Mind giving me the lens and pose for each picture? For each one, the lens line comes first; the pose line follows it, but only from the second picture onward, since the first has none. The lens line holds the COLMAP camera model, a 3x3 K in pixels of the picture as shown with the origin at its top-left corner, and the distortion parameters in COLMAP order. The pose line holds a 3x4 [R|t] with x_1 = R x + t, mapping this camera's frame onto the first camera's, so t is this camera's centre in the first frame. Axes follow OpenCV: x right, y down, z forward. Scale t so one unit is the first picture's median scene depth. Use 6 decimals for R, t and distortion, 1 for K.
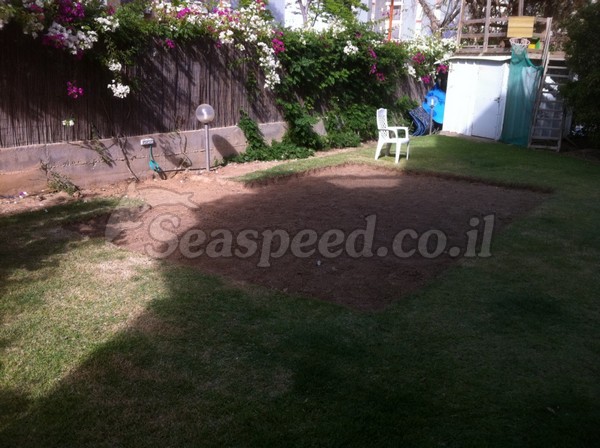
lens RADIAL K [[584.2, 0, 273.0], [0, 584.2, 212.8], [0, 0, 1]] dist [0.022849, -0.189149]
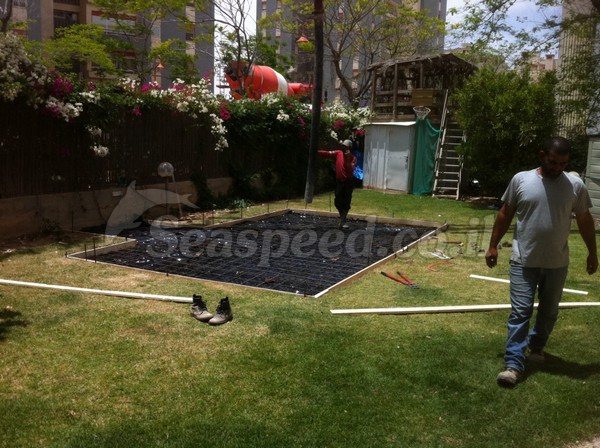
lens RADIAL K [[584.2, 0, 273.0], [0, 584.2, 212.8], [0, 0, 1]] dist [0.022849, -0.189149]
pose [[0.992219, -0.019631, 0.122948, -0.044368], [0.032606, 0.993998, -0.104426, 0.045572], [-0.120160, 0.107622, 0.986904, -0.180674]]
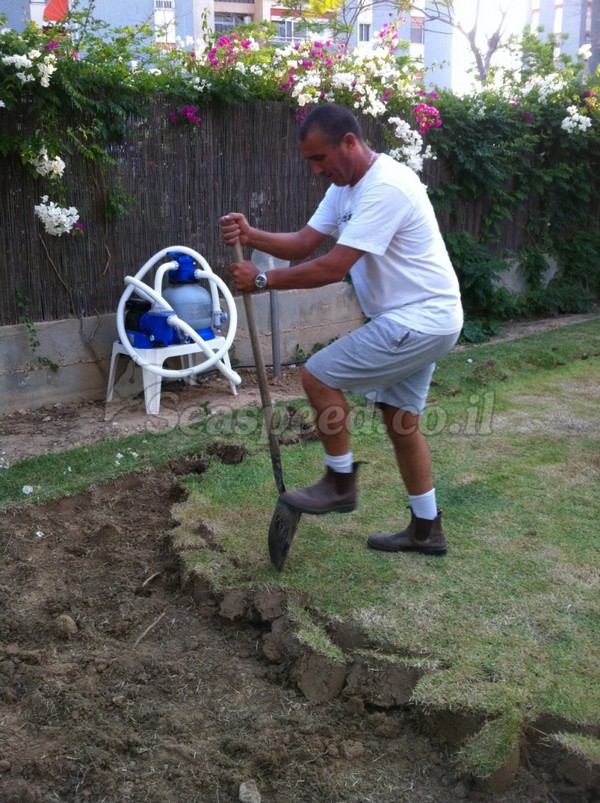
lens RADIAL K [[781.8, 0, 255.0], [0, 781.8, 401.0], [0, 0, 1]] dist [0.022849, -0.189149]
pose [[0.975144, 0.011749, -0.221260, 0.016130], [-0.007388, 0.999762, 0.020527, -0.063010], [0.221449, -0.018382, 0.974999, 0.340944]]
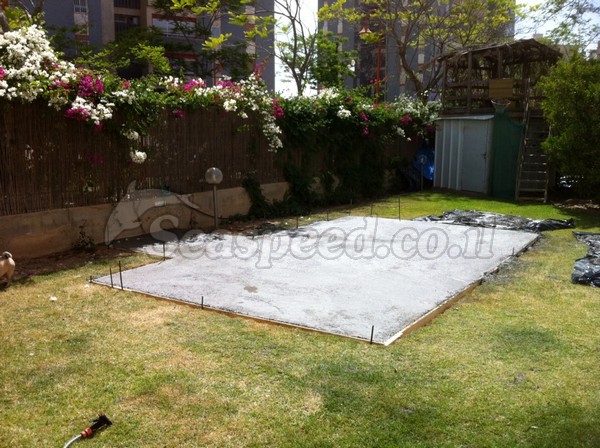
lens RADIAL K [[584.2, 0, 273.0], [0, 584.2, 212.8], [0, 0, 1]] dist [0.022849, -0.189149]
pose [[0.999443, -0.029693, 0.015219, -0.021856], [0.031150, 0.993805, -0.106680, 0.013130], [-0.011957, 0.107095, 0.994177, -0.052606]]
